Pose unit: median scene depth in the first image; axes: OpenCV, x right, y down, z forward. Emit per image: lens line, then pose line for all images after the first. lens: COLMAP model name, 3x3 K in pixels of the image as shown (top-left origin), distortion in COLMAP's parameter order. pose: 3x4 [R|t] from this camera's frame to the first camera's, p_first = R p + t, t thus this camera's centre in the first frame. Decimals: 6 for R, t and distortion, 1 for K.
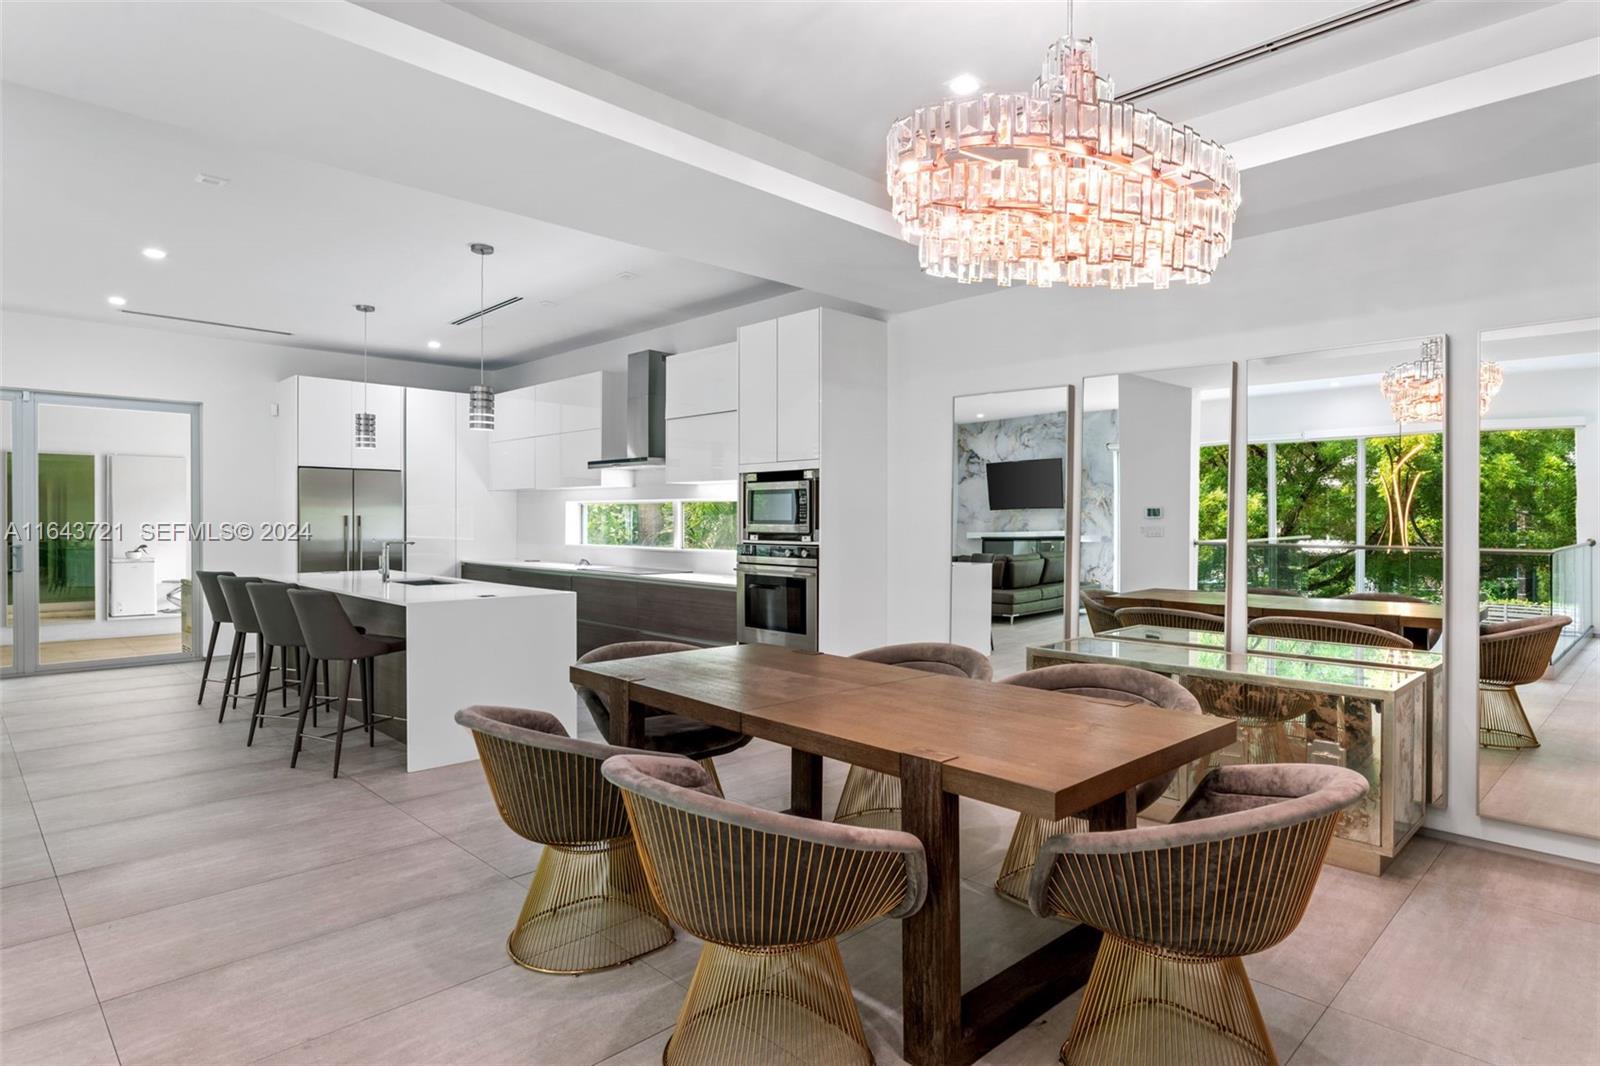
lens RADIAL K [[880.1, 0, 801.8], [0, 880.1, 523.1], [0, 0, 1]] dist [-0.003296, -0.000340]
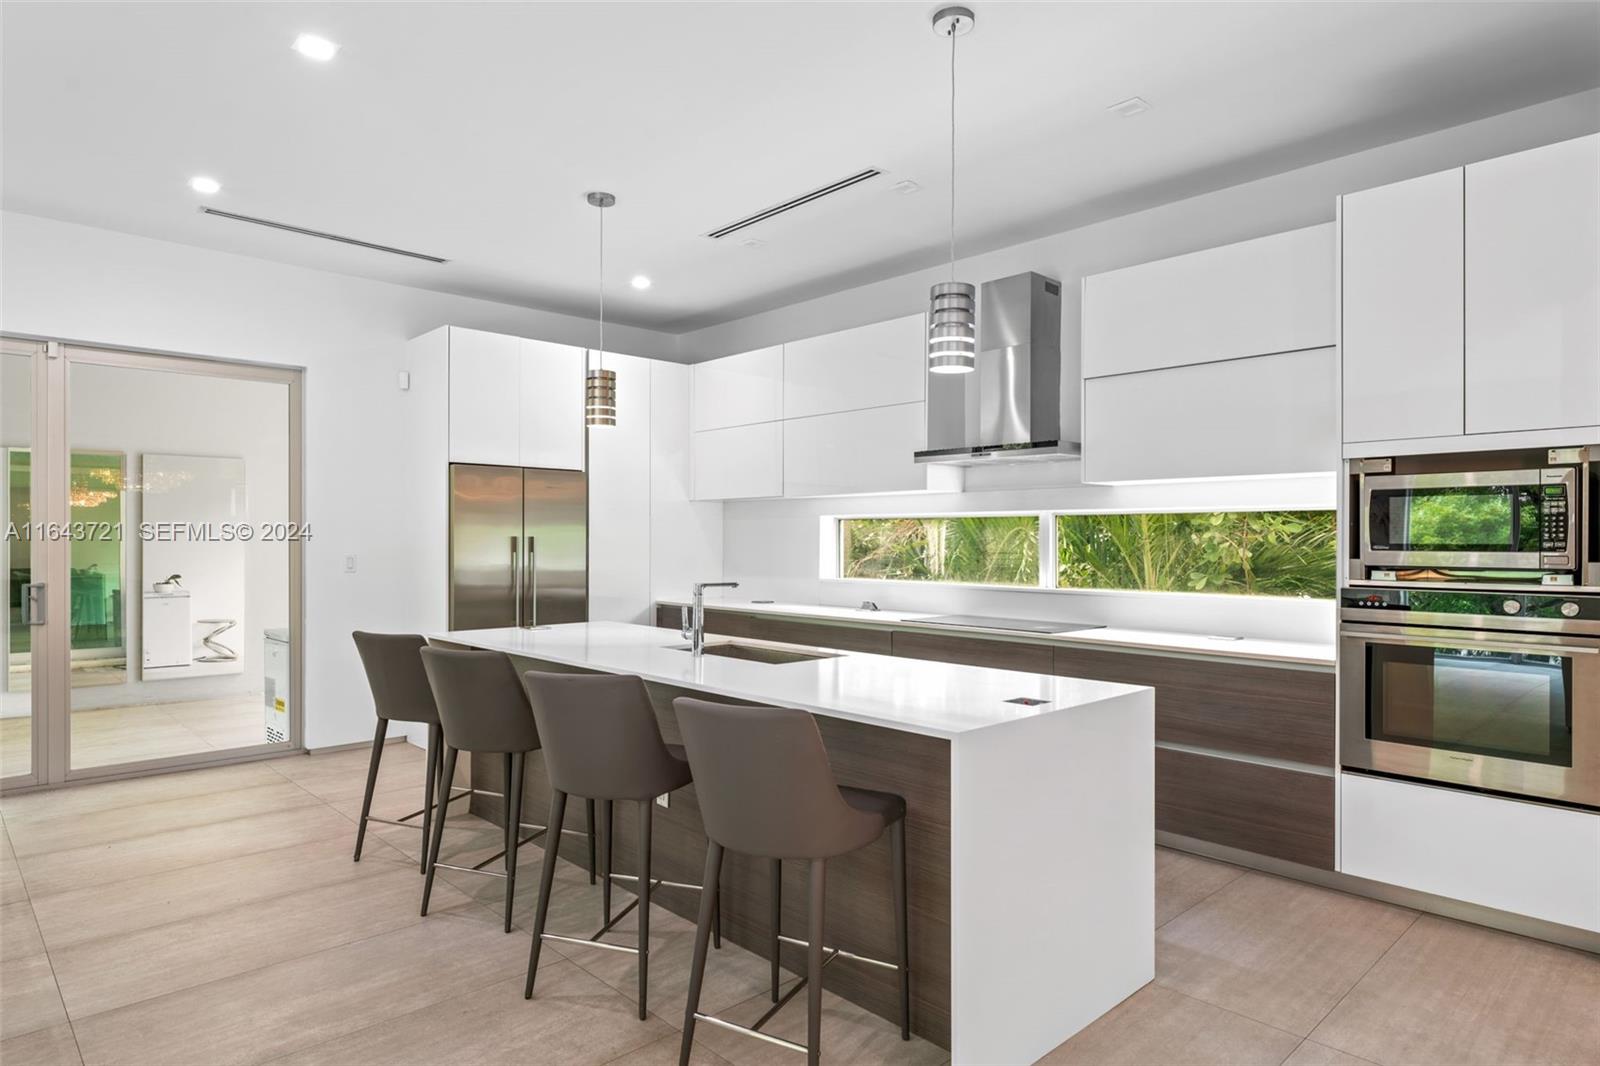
lens RADIAL K [[935.7, 0, 798.4], [0, 935.7, 540.4], [0, 0, 1]] dist [-0.002771, -0.000572]
pose [[0.999799, -0.000648, -0.020053, -0.328660], [0.000551, 0.999988, -0.004859, -0.002393], [0.020056, 0.004847, 0.999787, 0.333188]]
